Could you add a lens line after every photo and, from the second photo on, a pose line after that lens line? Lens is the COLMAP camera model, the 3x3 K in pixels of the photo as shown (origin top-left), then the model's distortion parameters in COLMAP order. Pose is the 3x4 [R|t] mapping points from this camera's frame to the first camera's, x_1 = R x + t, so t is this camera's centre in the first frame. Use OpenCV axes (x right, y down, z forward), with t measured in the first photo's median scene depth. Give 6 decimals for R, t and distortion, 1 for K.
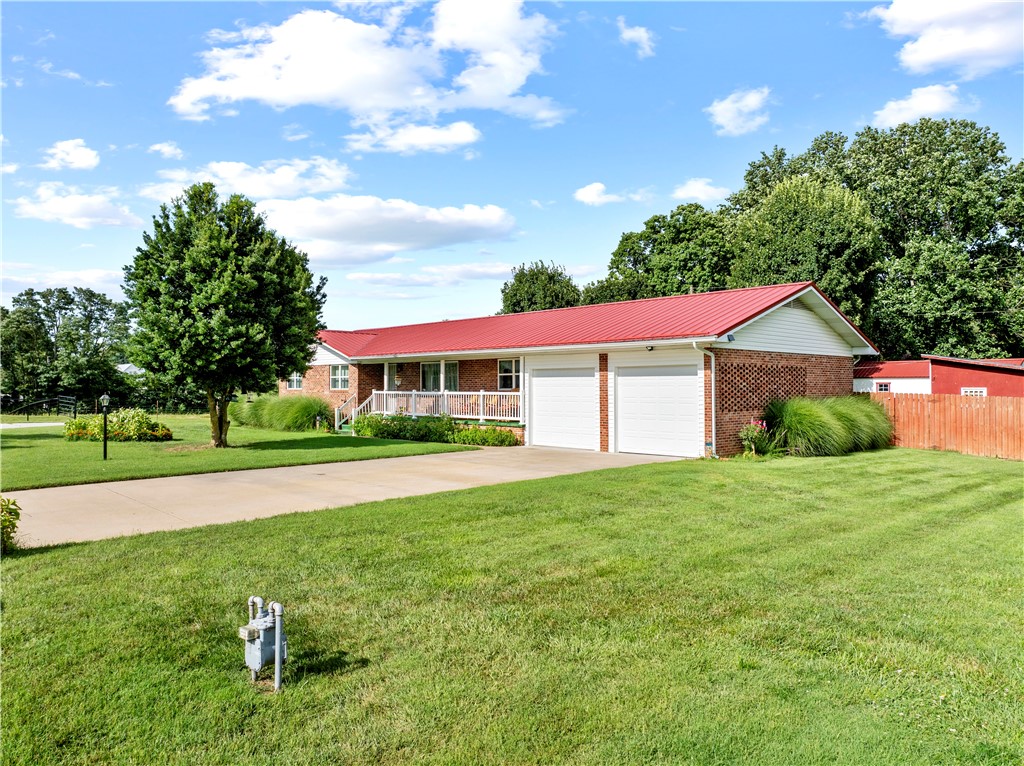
lens RADIAL K [[714.7, 0, 512.0], [0, 714.7, 383.0], [0, 0, 1]] dist [-0.014187, -0.000160]
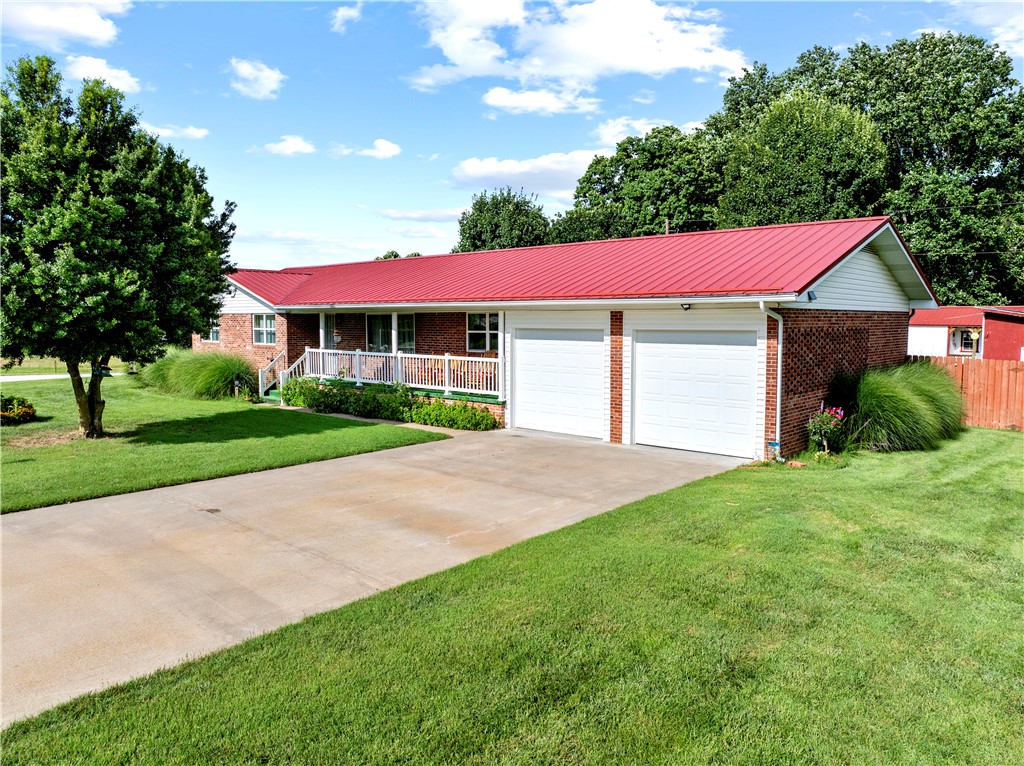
lens RADIAL K [[721.1, 0, 512.0], [0, 721.1, 383.0], [0, 0, 1]] dist [-0.030648, 0.004412]
pose [[0.997353, -0.005391, 0.072510, -0.030142], [-0.001388, 0.995655, 0.093109, -0.032039], [-0.072697, -0.092963, 0.993012, 0.230729]]
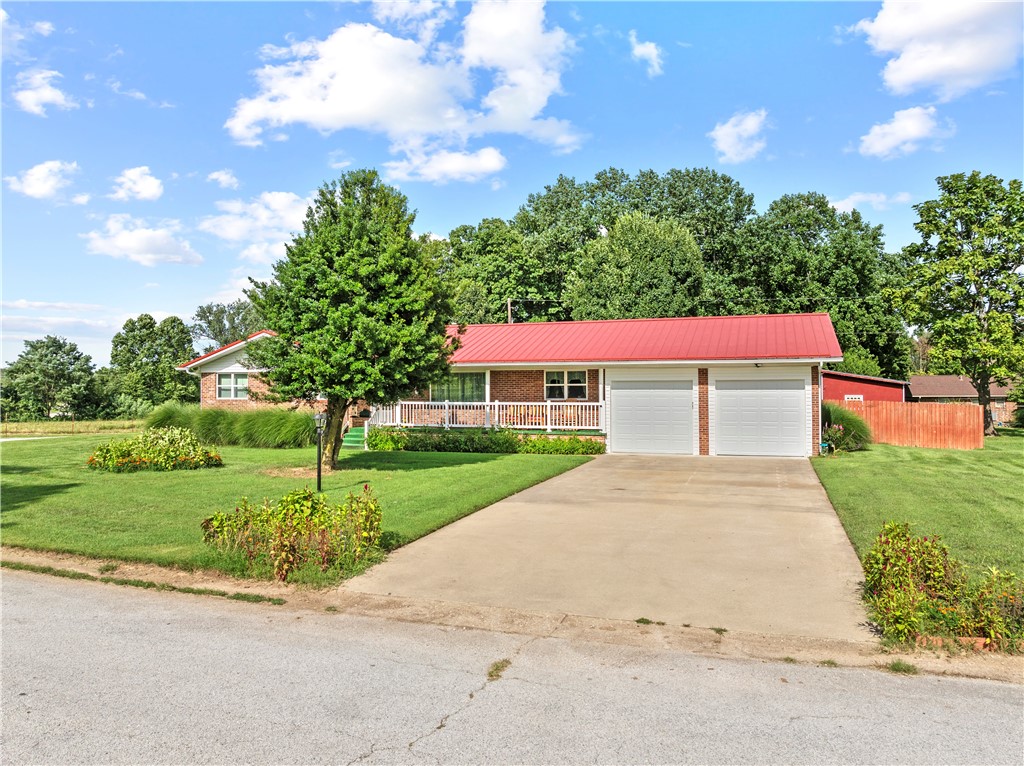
lens RADIAL K [[721.1, 0, 512.0], [0, 721.1, 383.0], [0, 0, 1]] dist [-0.030648, 0.004412]
pose [[0.892181, 0.002649, 0.451670, -0.580669], [-0.001607, 0.999995, -0.002691, -0.012896], [-0.451675, 0.001675, 0.892181, 0.104042]]
